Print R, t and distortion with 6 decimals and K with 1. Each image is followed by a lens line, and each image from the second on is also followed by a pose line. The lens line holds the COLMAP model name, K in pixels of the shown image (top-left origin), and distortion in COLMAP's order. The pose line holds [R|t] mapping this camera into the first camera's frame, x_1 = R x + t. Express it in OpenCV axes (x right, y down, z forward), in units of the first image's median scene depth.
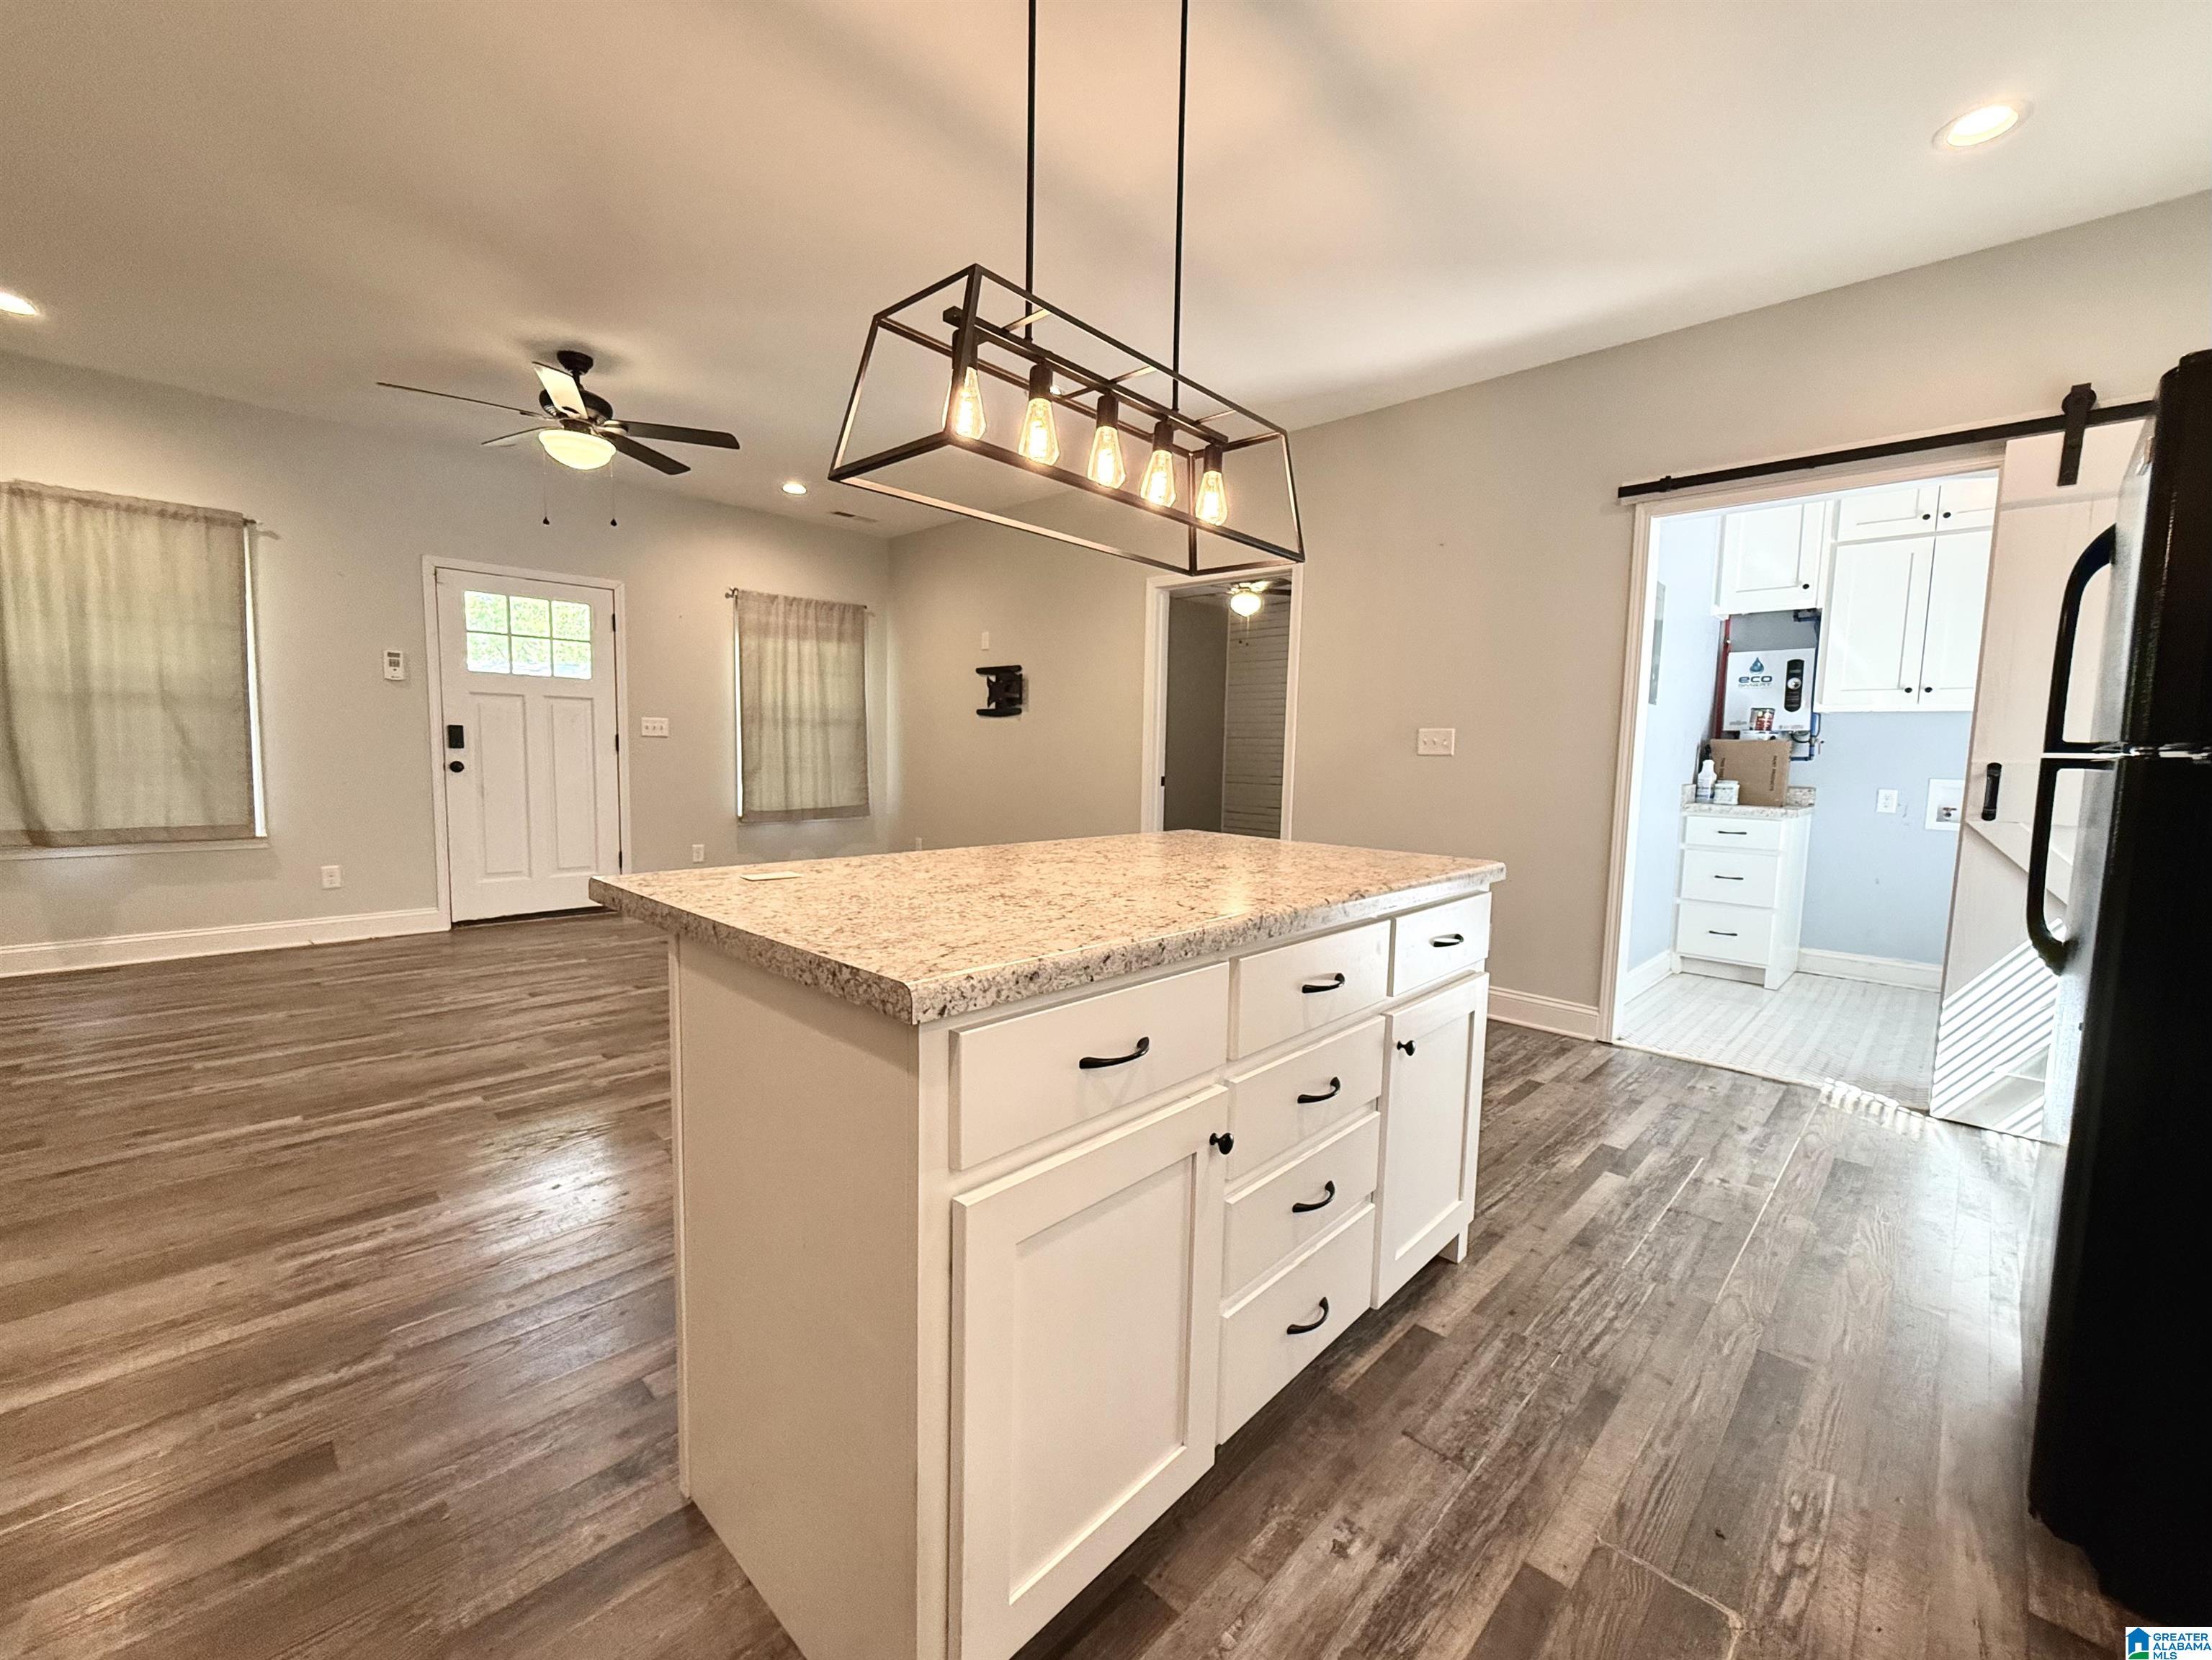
lens RADIAL K [[882.6, 0, 1109.2], [0, 882.6, 841.5], [0, 0, 1]] dist [-0.001434, 0.000838]
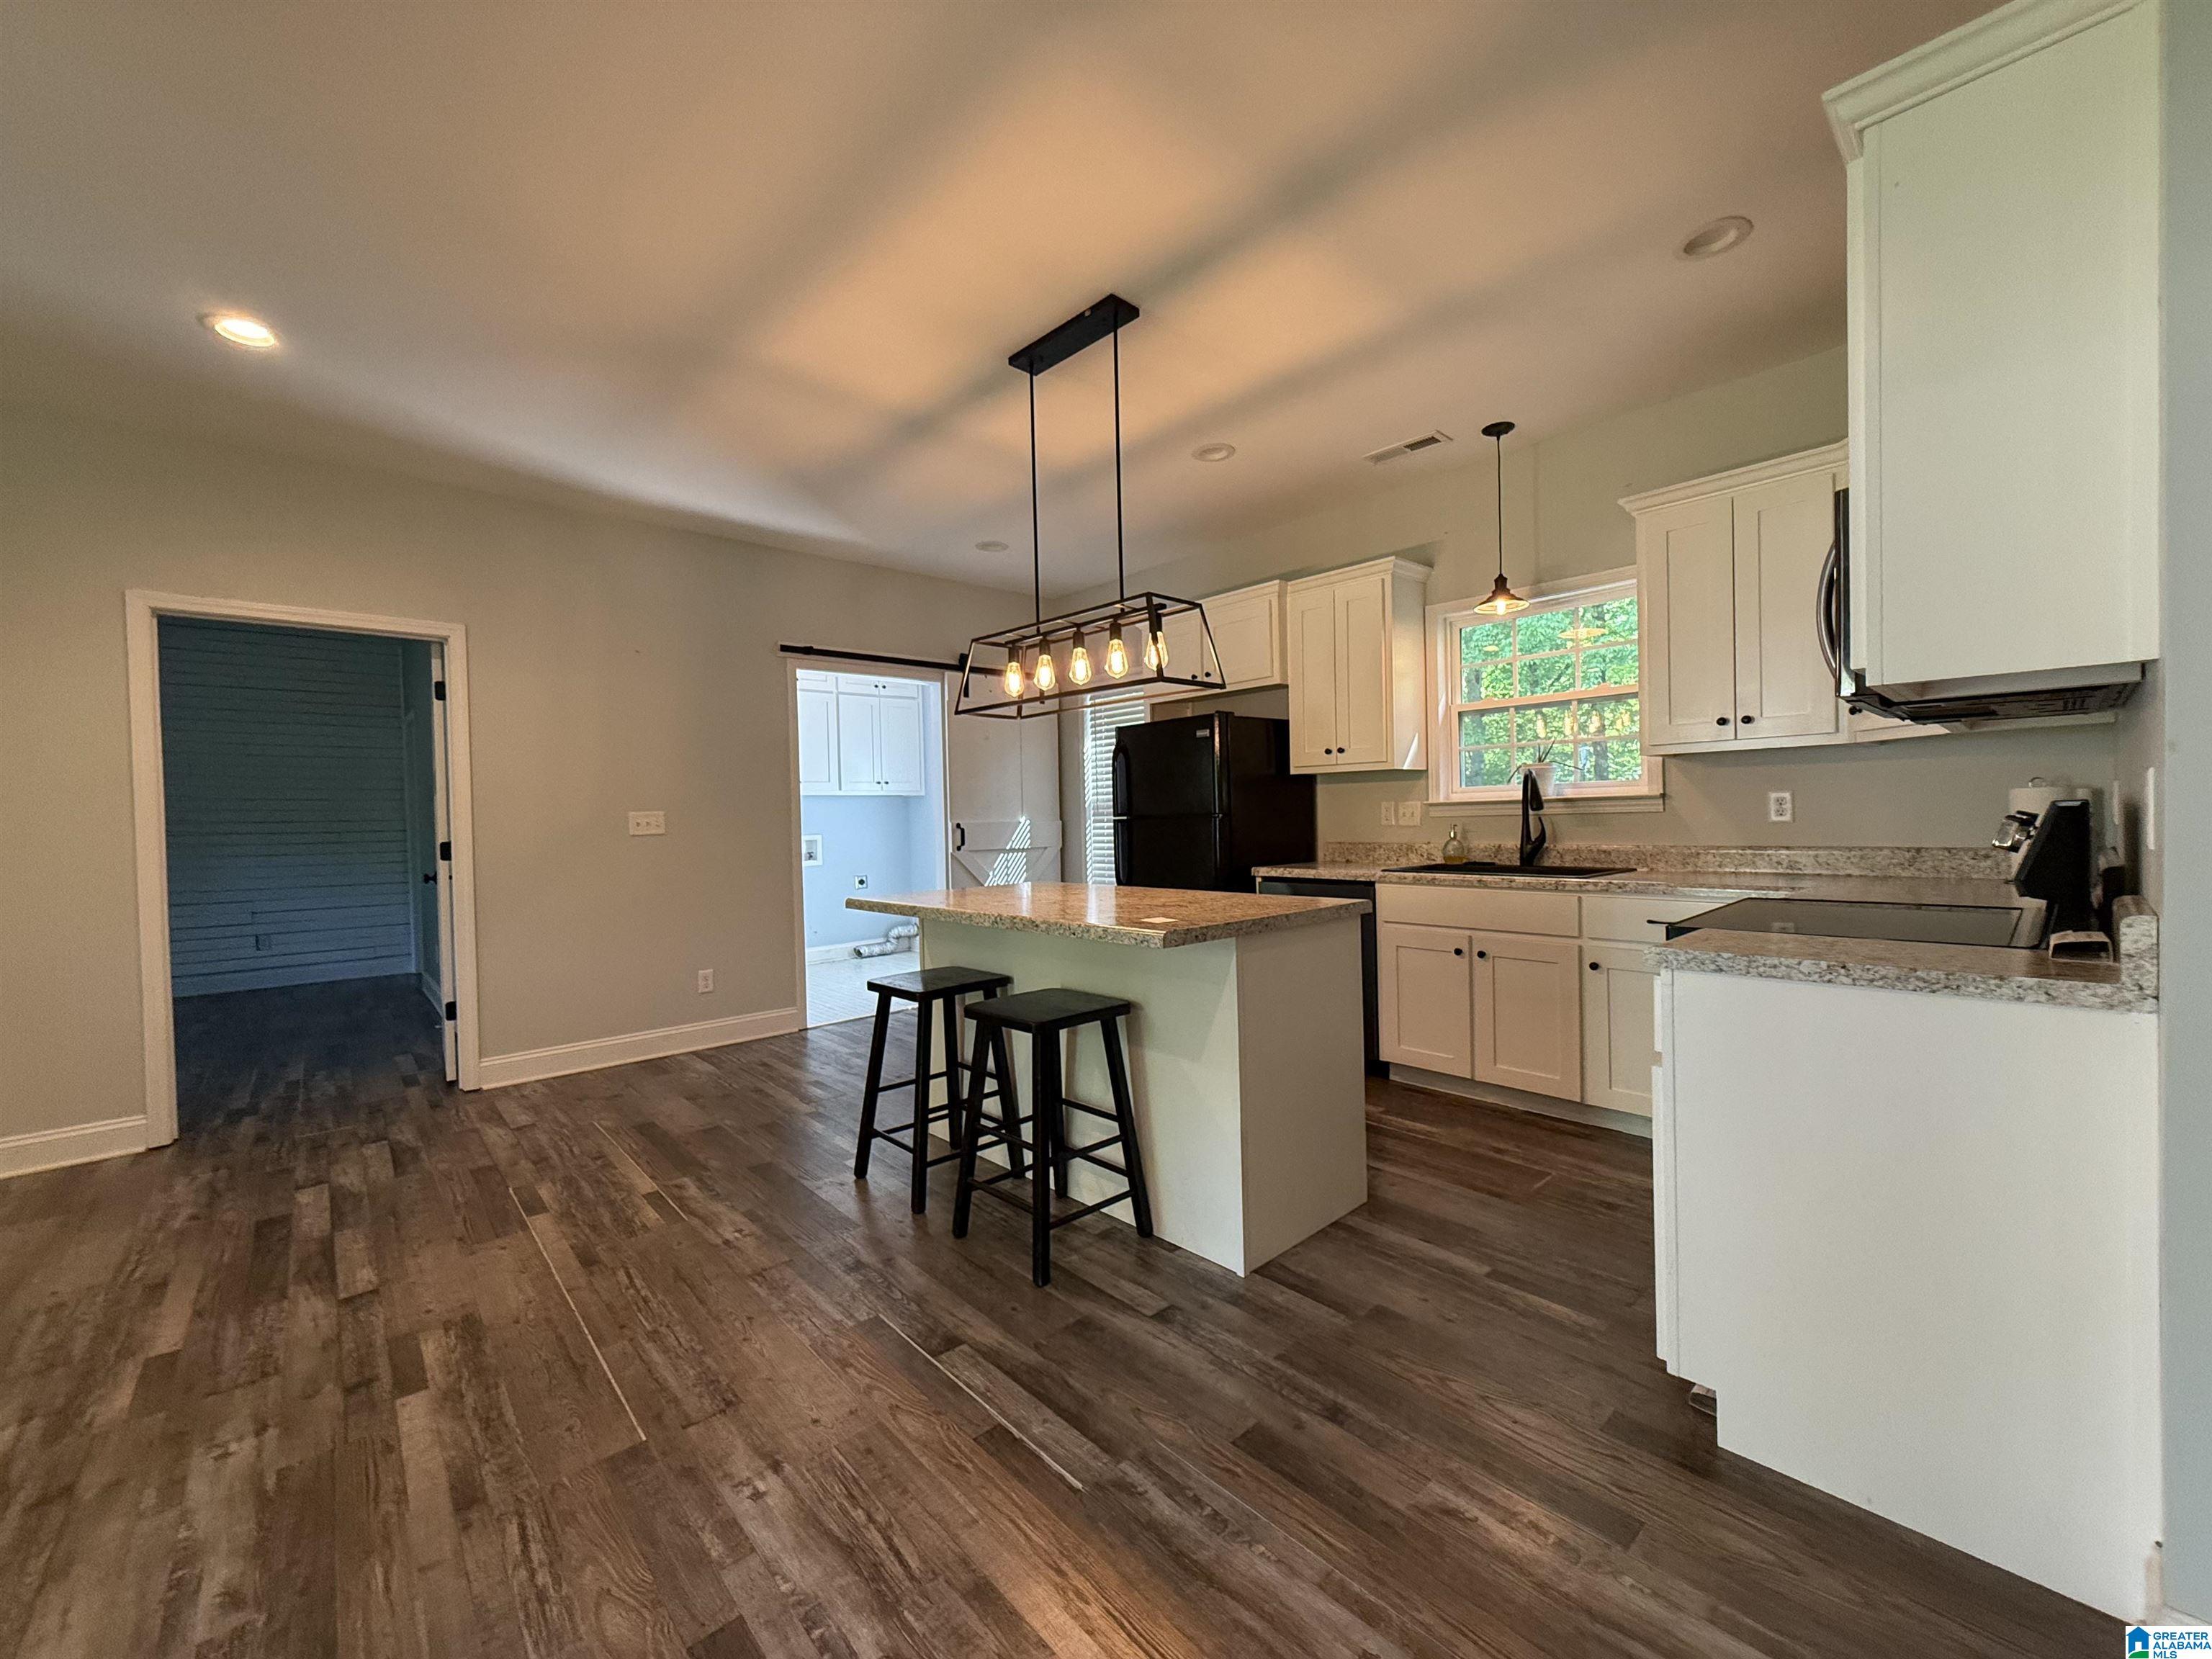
lens RADIAL K [[882.5, 0, 1107.4], [0, 882.5, 827.8], [0, 0, 1]] dist [-0.001434, 0.000838]
pose [[0.074150, -0.035816, 0.996604, -1.041728], [0.133240, 0.990751, 0.025692, -0.086072], [-0.988306, 0.130883, 0.078236, 0.497531]]
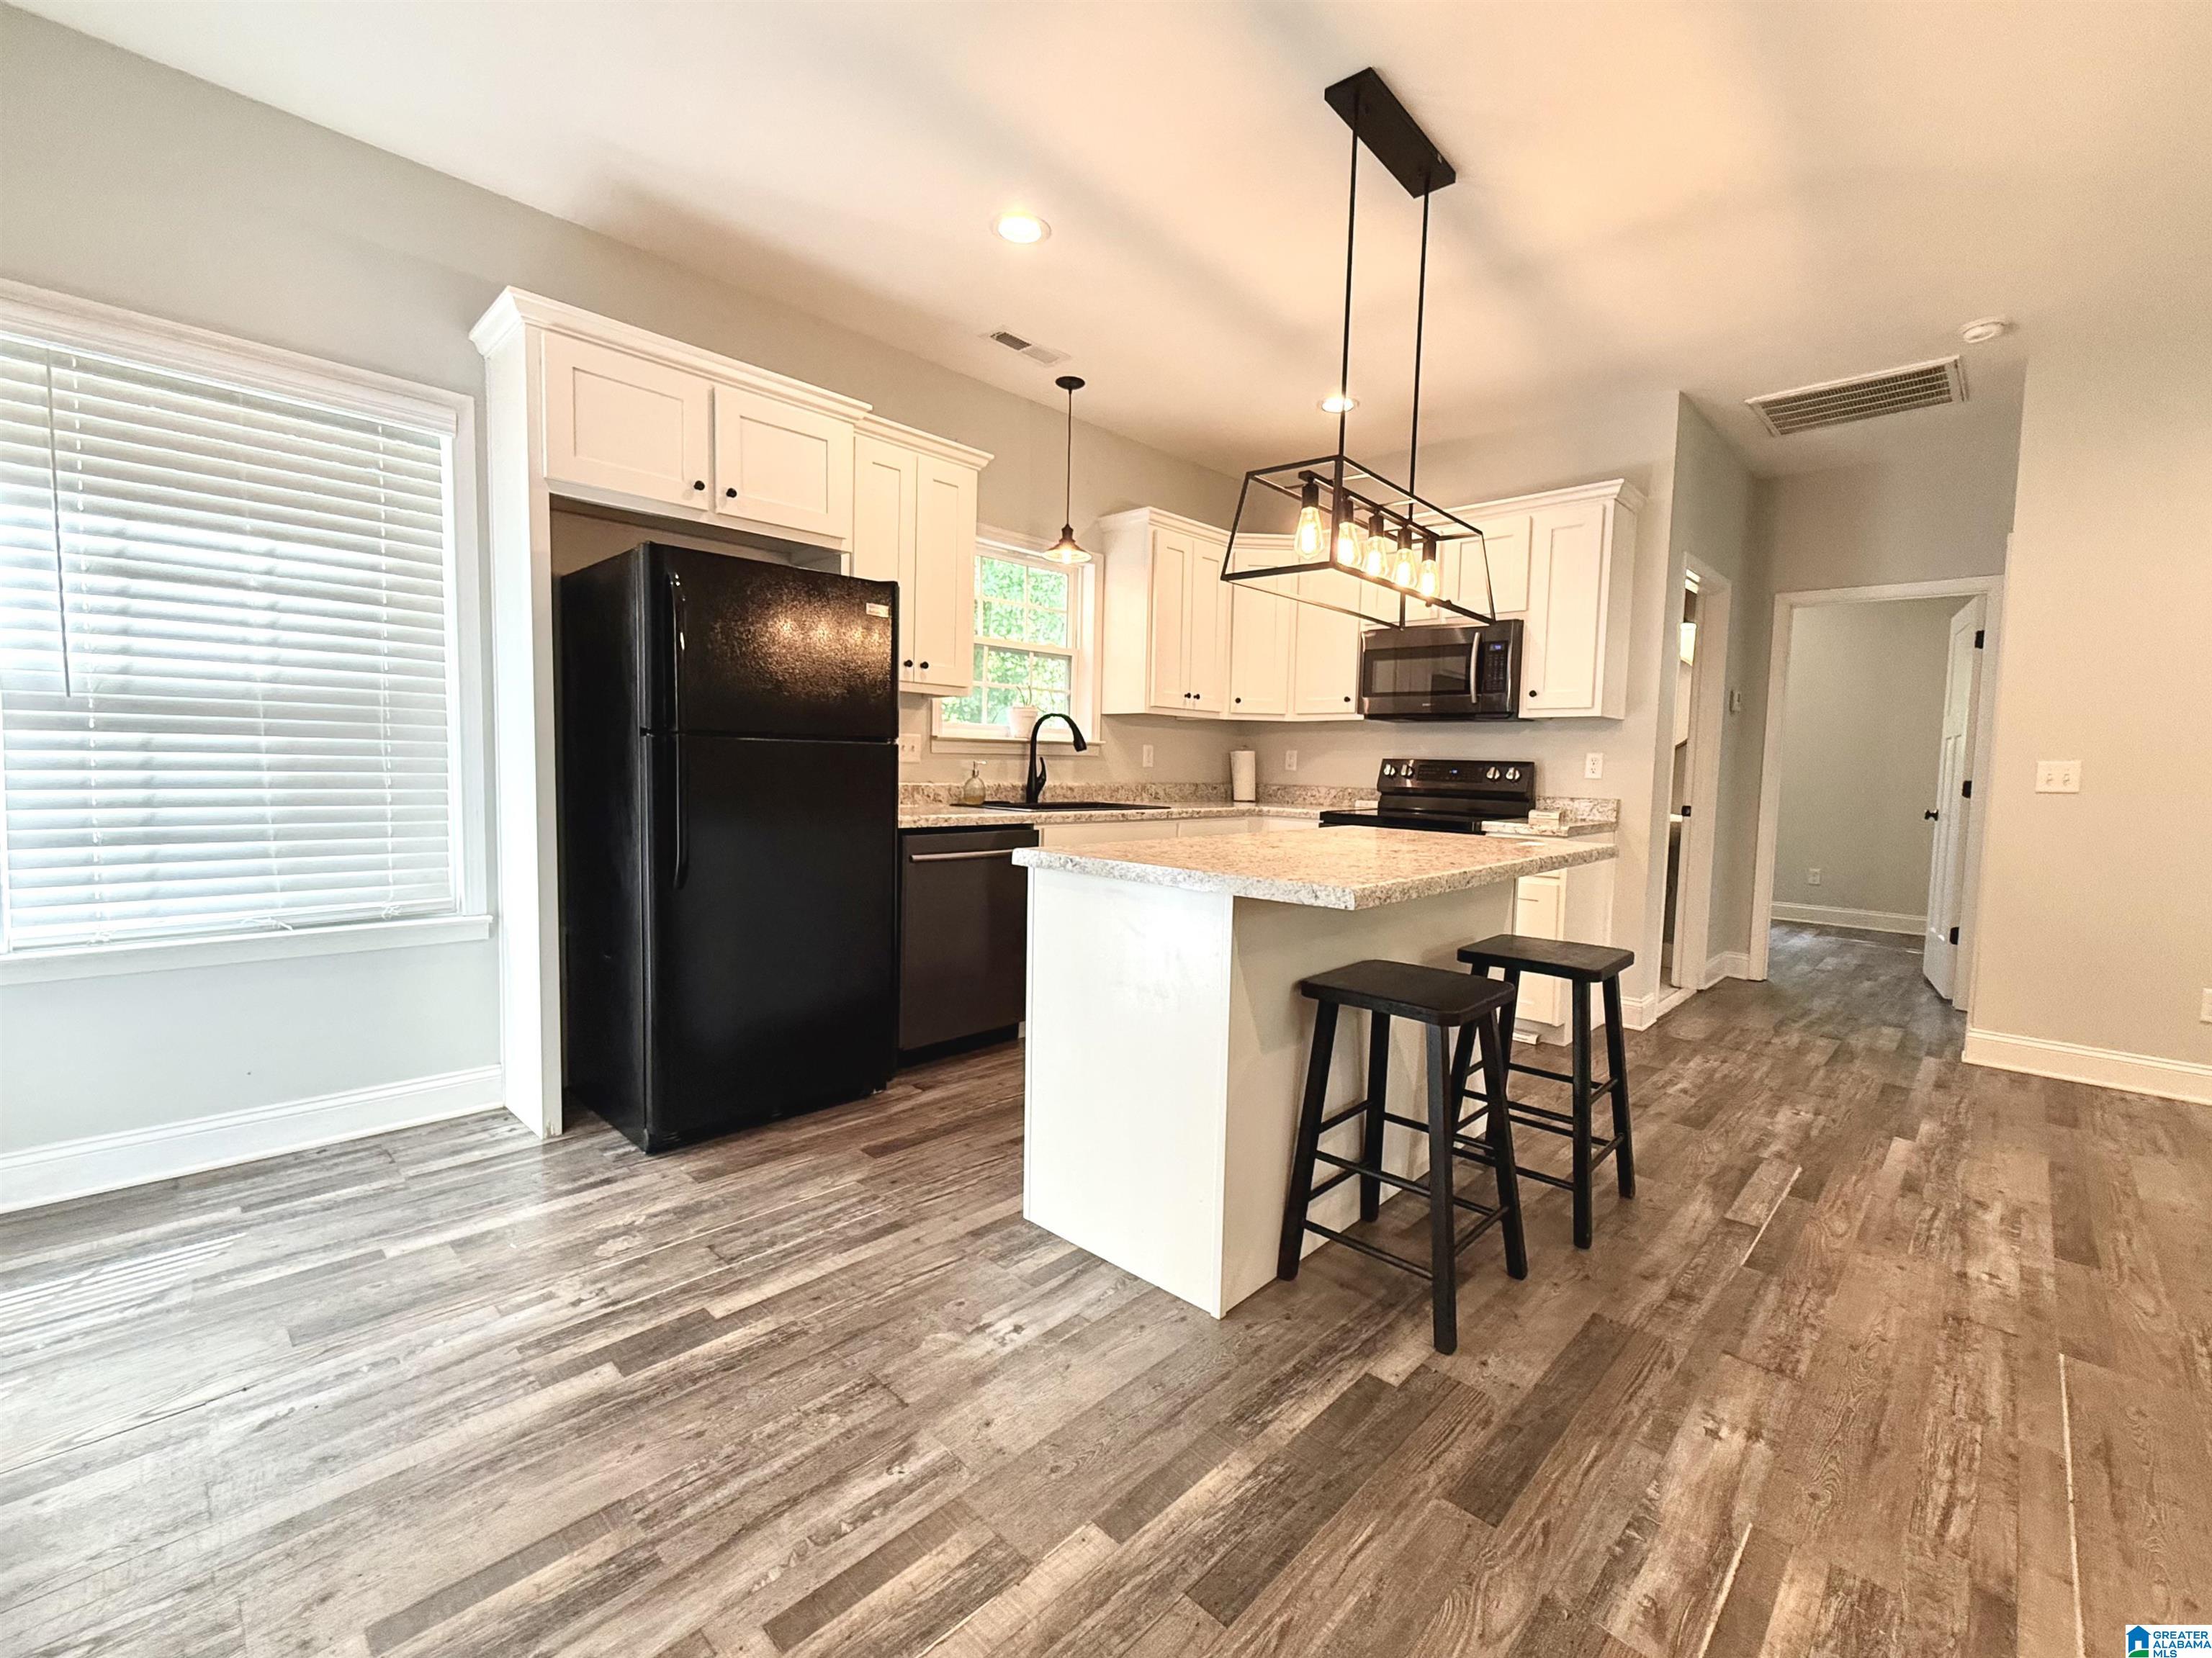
lens RADIAL K [[954.5, 0, 1137.7], [0, 954.5, 829.6], [0, 0, 1]] dist [0.008076, -0.000834]
pose [[-0.998649, -0.045704, -0.024730, 0.232995], [-0.049388, 0.982774, 0.178091, -0.151509], [0.016164, 0.179072, -0.983703, 1.526129]]
